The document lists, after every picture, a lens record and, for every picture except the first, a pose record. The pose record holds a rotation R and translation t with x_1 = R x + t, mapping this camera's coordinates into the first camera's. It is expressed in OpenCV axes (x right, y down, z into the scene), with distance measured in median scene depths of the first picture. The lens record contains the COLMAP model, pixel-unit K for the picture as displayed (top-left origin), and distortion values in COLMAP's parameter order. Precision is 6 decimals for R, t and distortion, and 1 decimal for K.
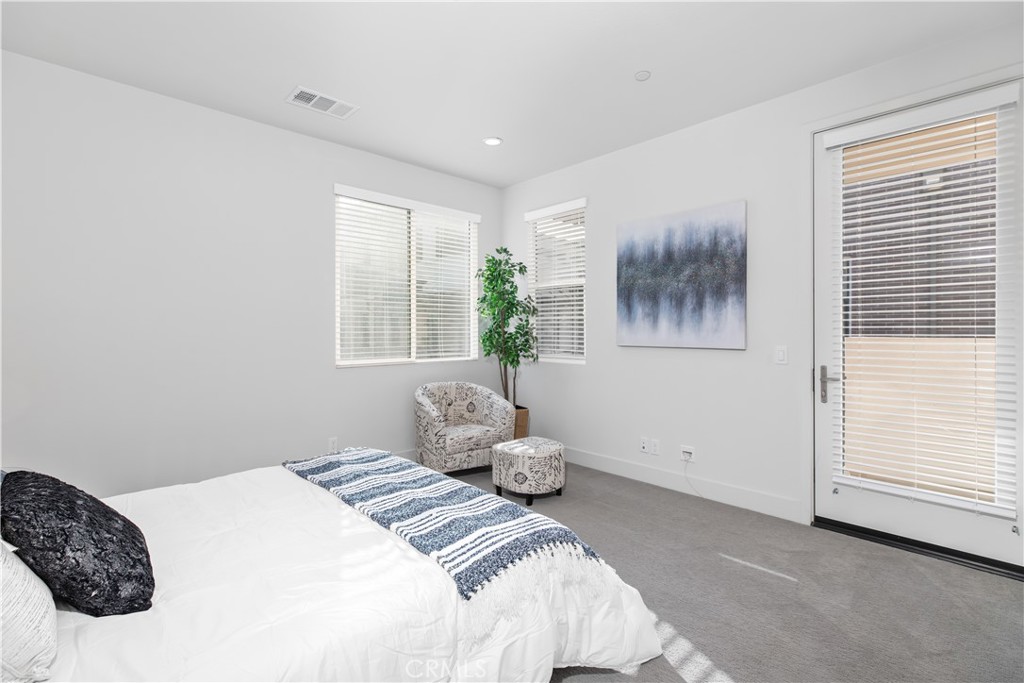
lens RADIAL K [[458.8, 0, 511.9], [0, 458.8, 332.8], [0, 0, 1]] dist [0.014124, -0.000139]
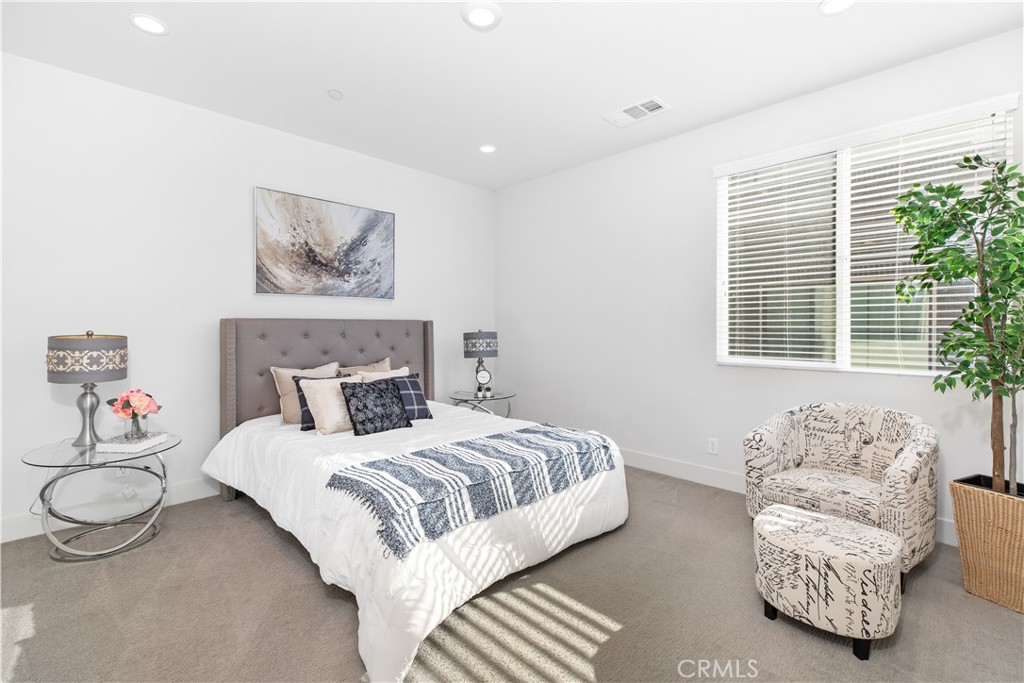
lens RADIAL K [[458.8, 0, 511.9], [0, 458.8, 332.8], [0, 0, 1]] dist [0.014124, -0.000139]
pose [[0.022569, 0.015231, -0.999629, 0.938529], [-0.002806, 0.999881, 0.015172, -0.002045], [0.999741, 0.002462, 0.022609, 0.980853]]
